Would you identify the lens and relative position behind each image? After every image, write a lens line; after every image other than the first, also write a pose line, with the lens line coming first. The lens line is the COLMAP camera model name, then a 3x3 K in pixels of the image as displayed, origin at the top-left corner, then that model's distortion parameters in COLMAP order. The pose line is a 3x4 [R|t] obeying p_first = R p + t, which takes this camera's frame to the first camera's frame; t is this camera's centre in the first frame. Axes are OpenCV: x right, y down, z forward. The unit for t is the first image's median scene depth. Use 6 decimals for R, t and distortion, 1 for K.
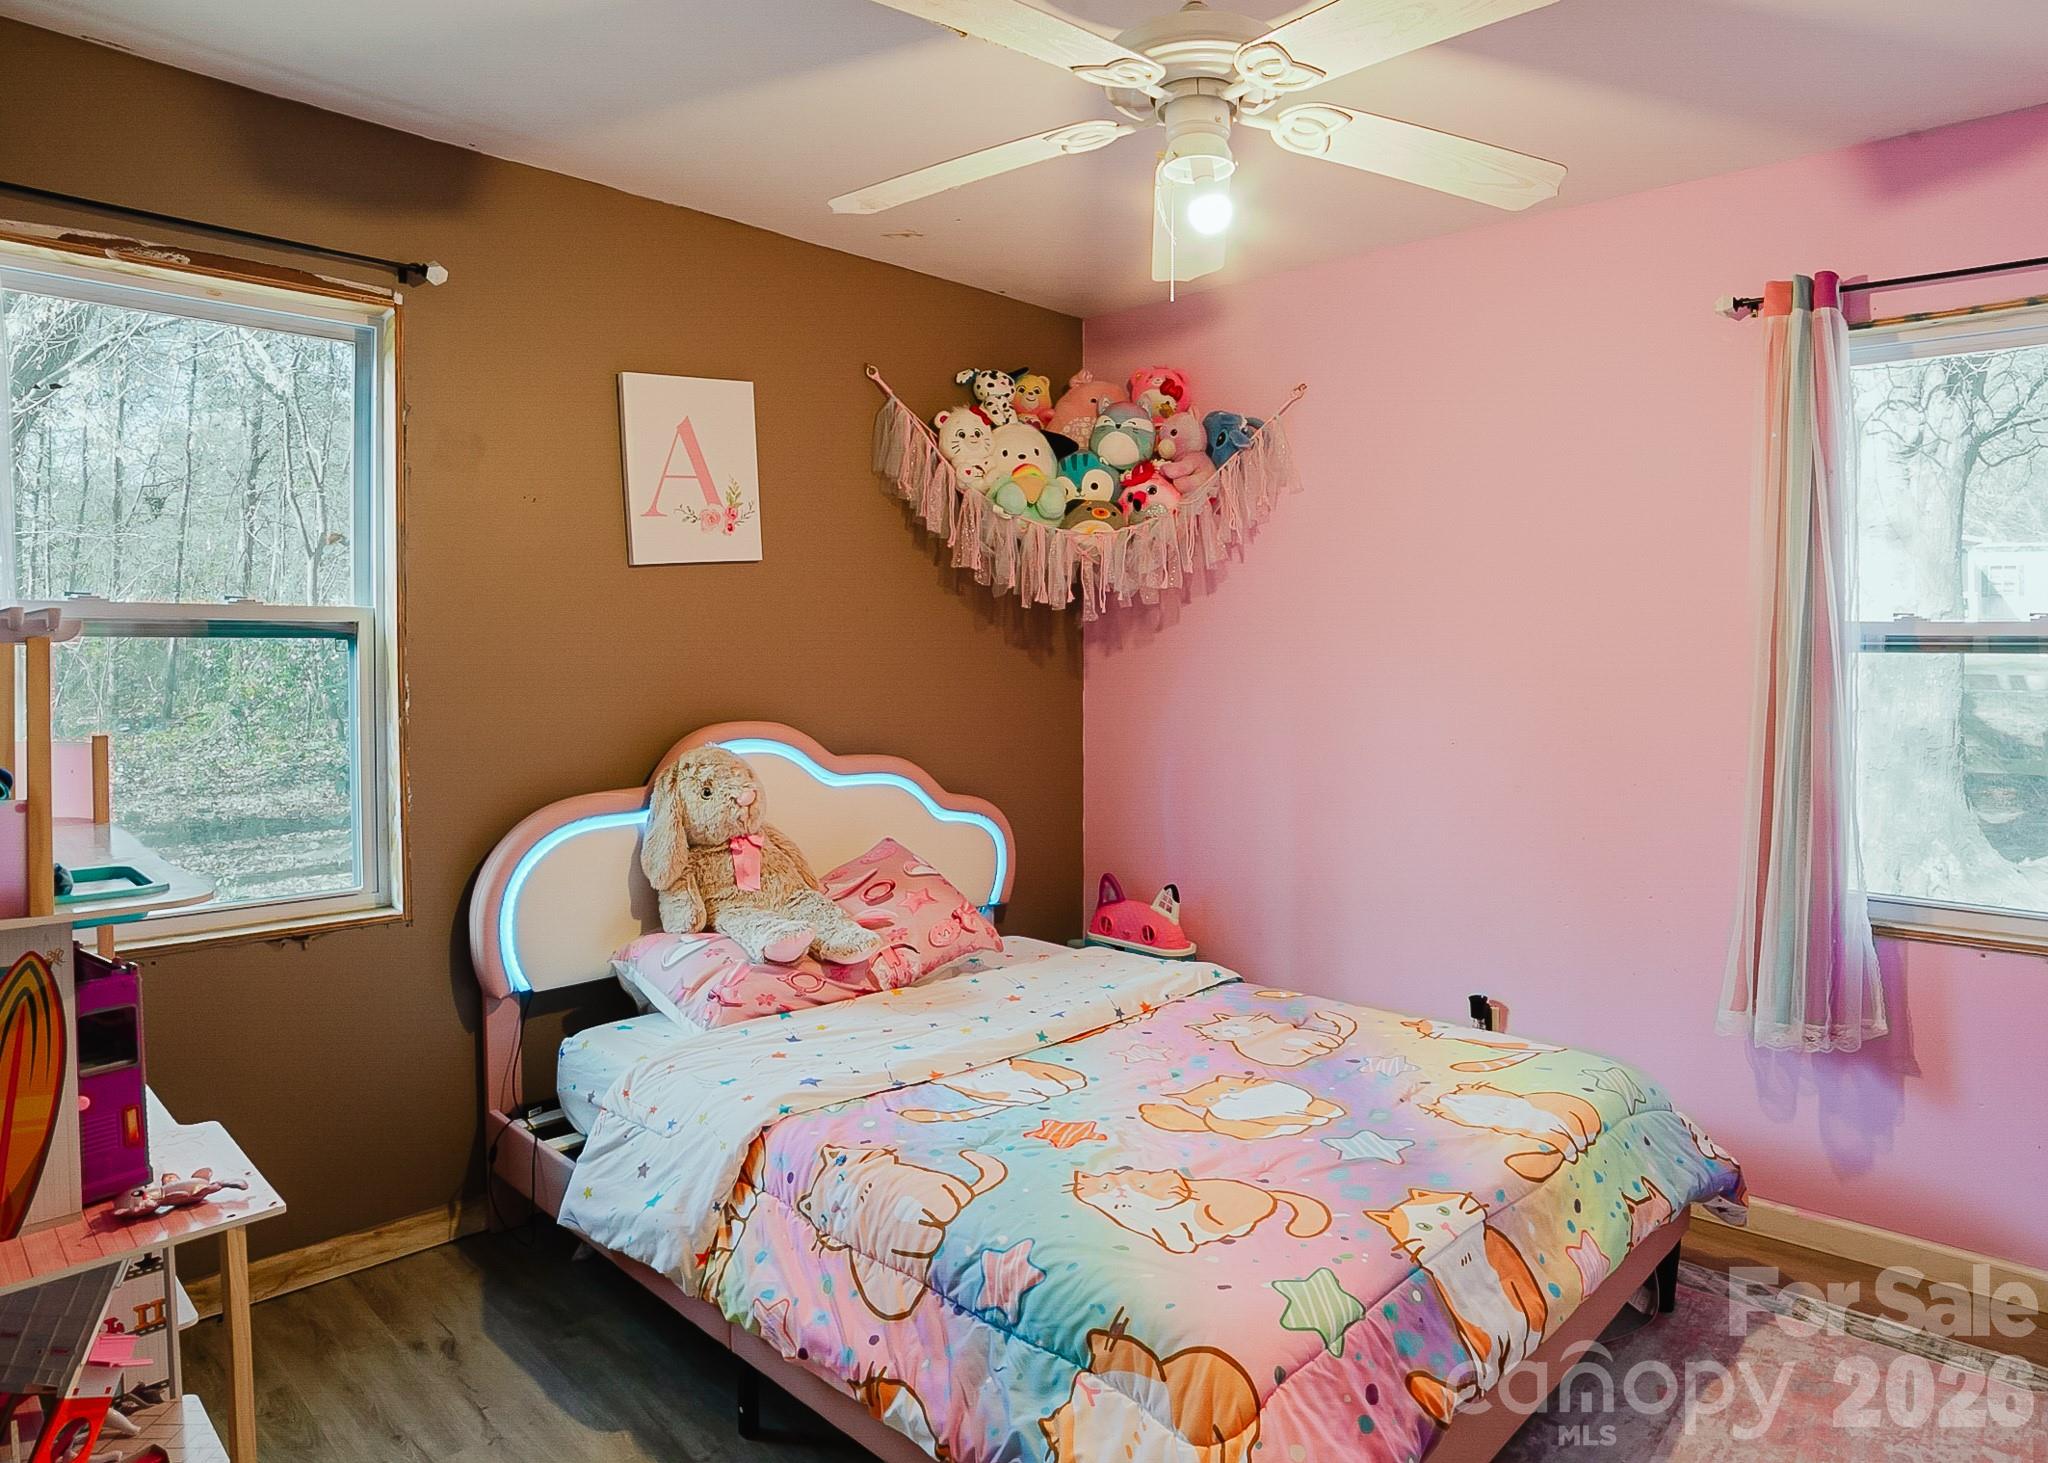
lens RADIAL K [[1235.8, 0, 1107.6], [0, 1235.8, 676.4], [0, 0, 1]] dist [-0.108501, 0.045758]
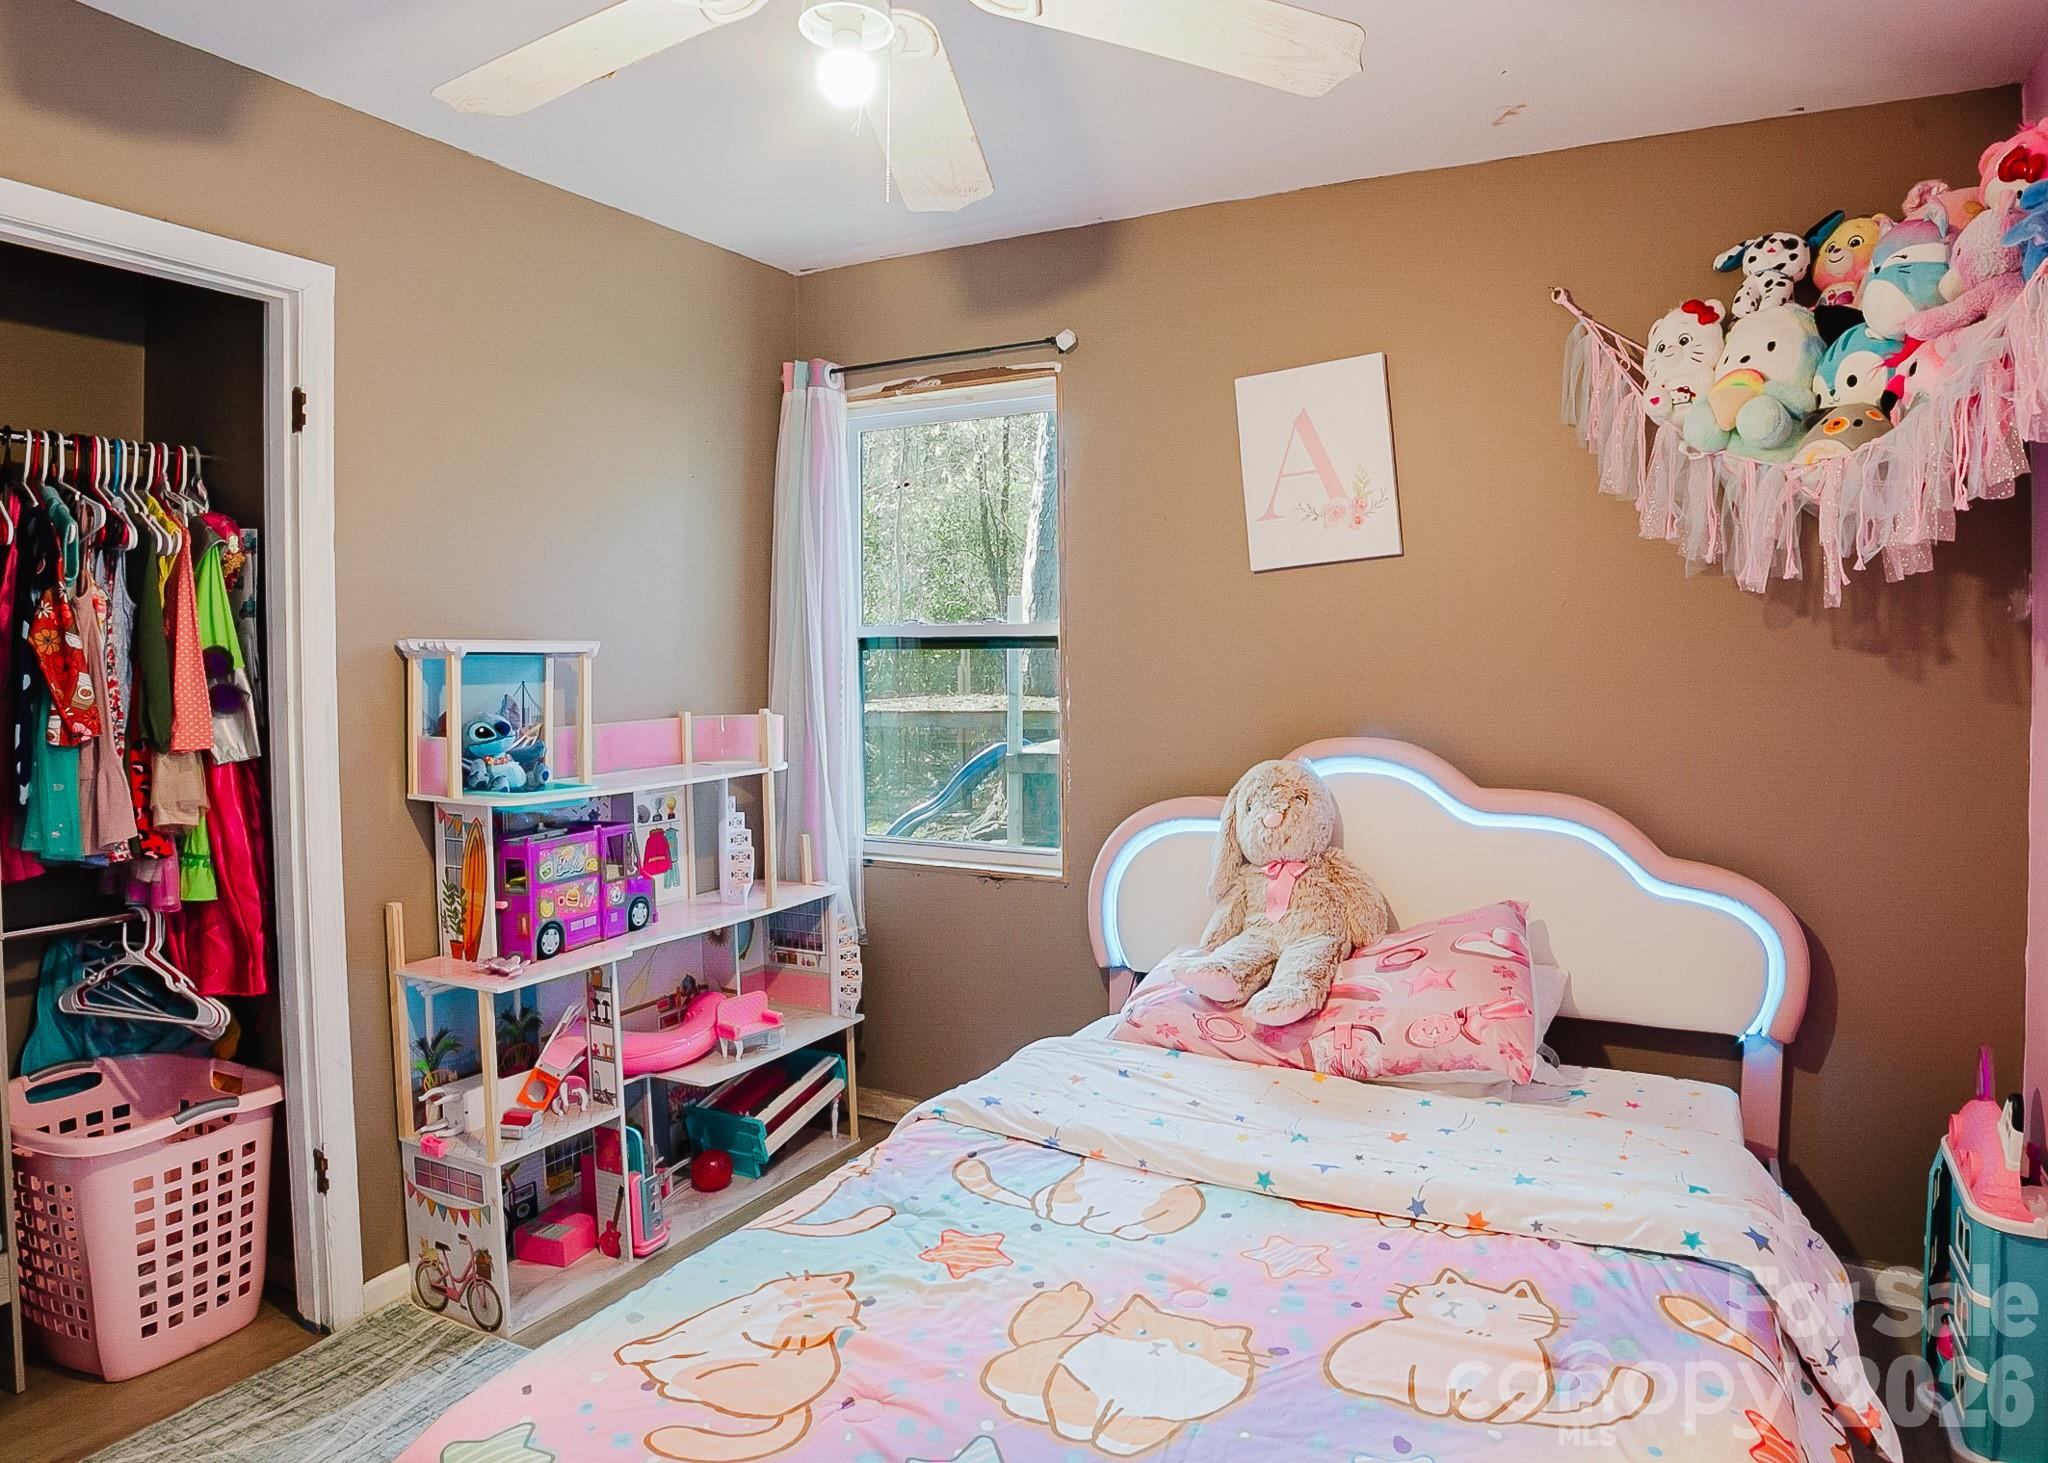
lens RADIAL K [[1235.8, 0, 1107.6], [0, 1235.8, 676.4], [0, 0, 1]] dist [-0.108501, 0.045758]
pose [[0.281261, 0.014039, -0.959529, 0.541915], [-0.014861, 0.999837, 0.010272, -0.014788], [0.959516, 0.011371, 0.281424, 0.609442]]
